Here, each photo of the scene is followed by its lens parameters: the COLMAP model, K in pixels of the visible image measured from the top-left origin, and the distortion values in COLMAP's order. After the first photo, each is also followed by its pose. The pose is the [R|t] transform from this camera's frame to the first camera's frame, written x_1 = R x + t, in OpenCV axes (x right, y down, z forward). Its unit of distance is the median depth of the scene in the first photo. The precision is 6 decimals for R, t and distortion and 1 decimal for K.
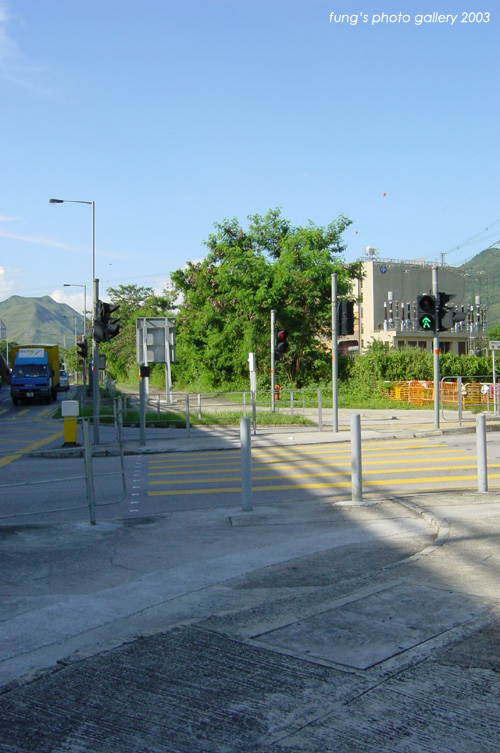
lens RADIAL K [[869.1, 0, 250.0], [0, 869.1, 376.5], [0, 0, 1]] dist [0.006501, 0.002592]
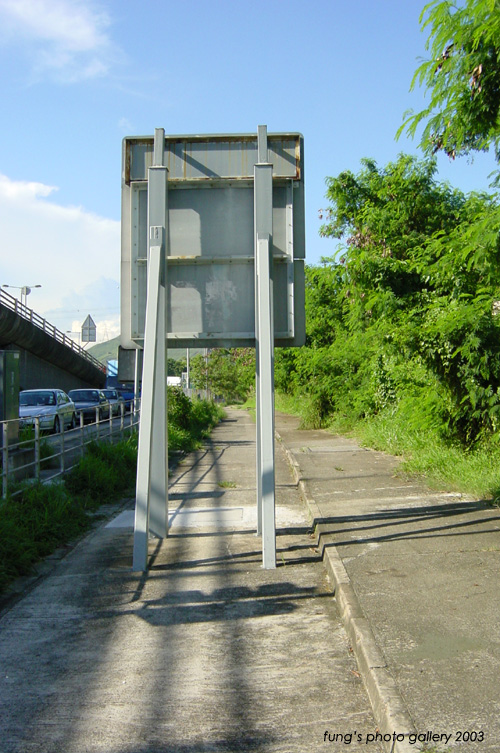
lens RADIAL K [[869.1, 0, 250.0], [0, 869.1, 376.5], [0, 0, 1]] dist [0.006501, 0.002592]
pose [[0.979932, 0.011811, -0.198981, -0.052677], [-0.016609, 0.999610, -0.022461, -0.003060], [0.198638, 0.025315, 0.979746, 0.744524]]
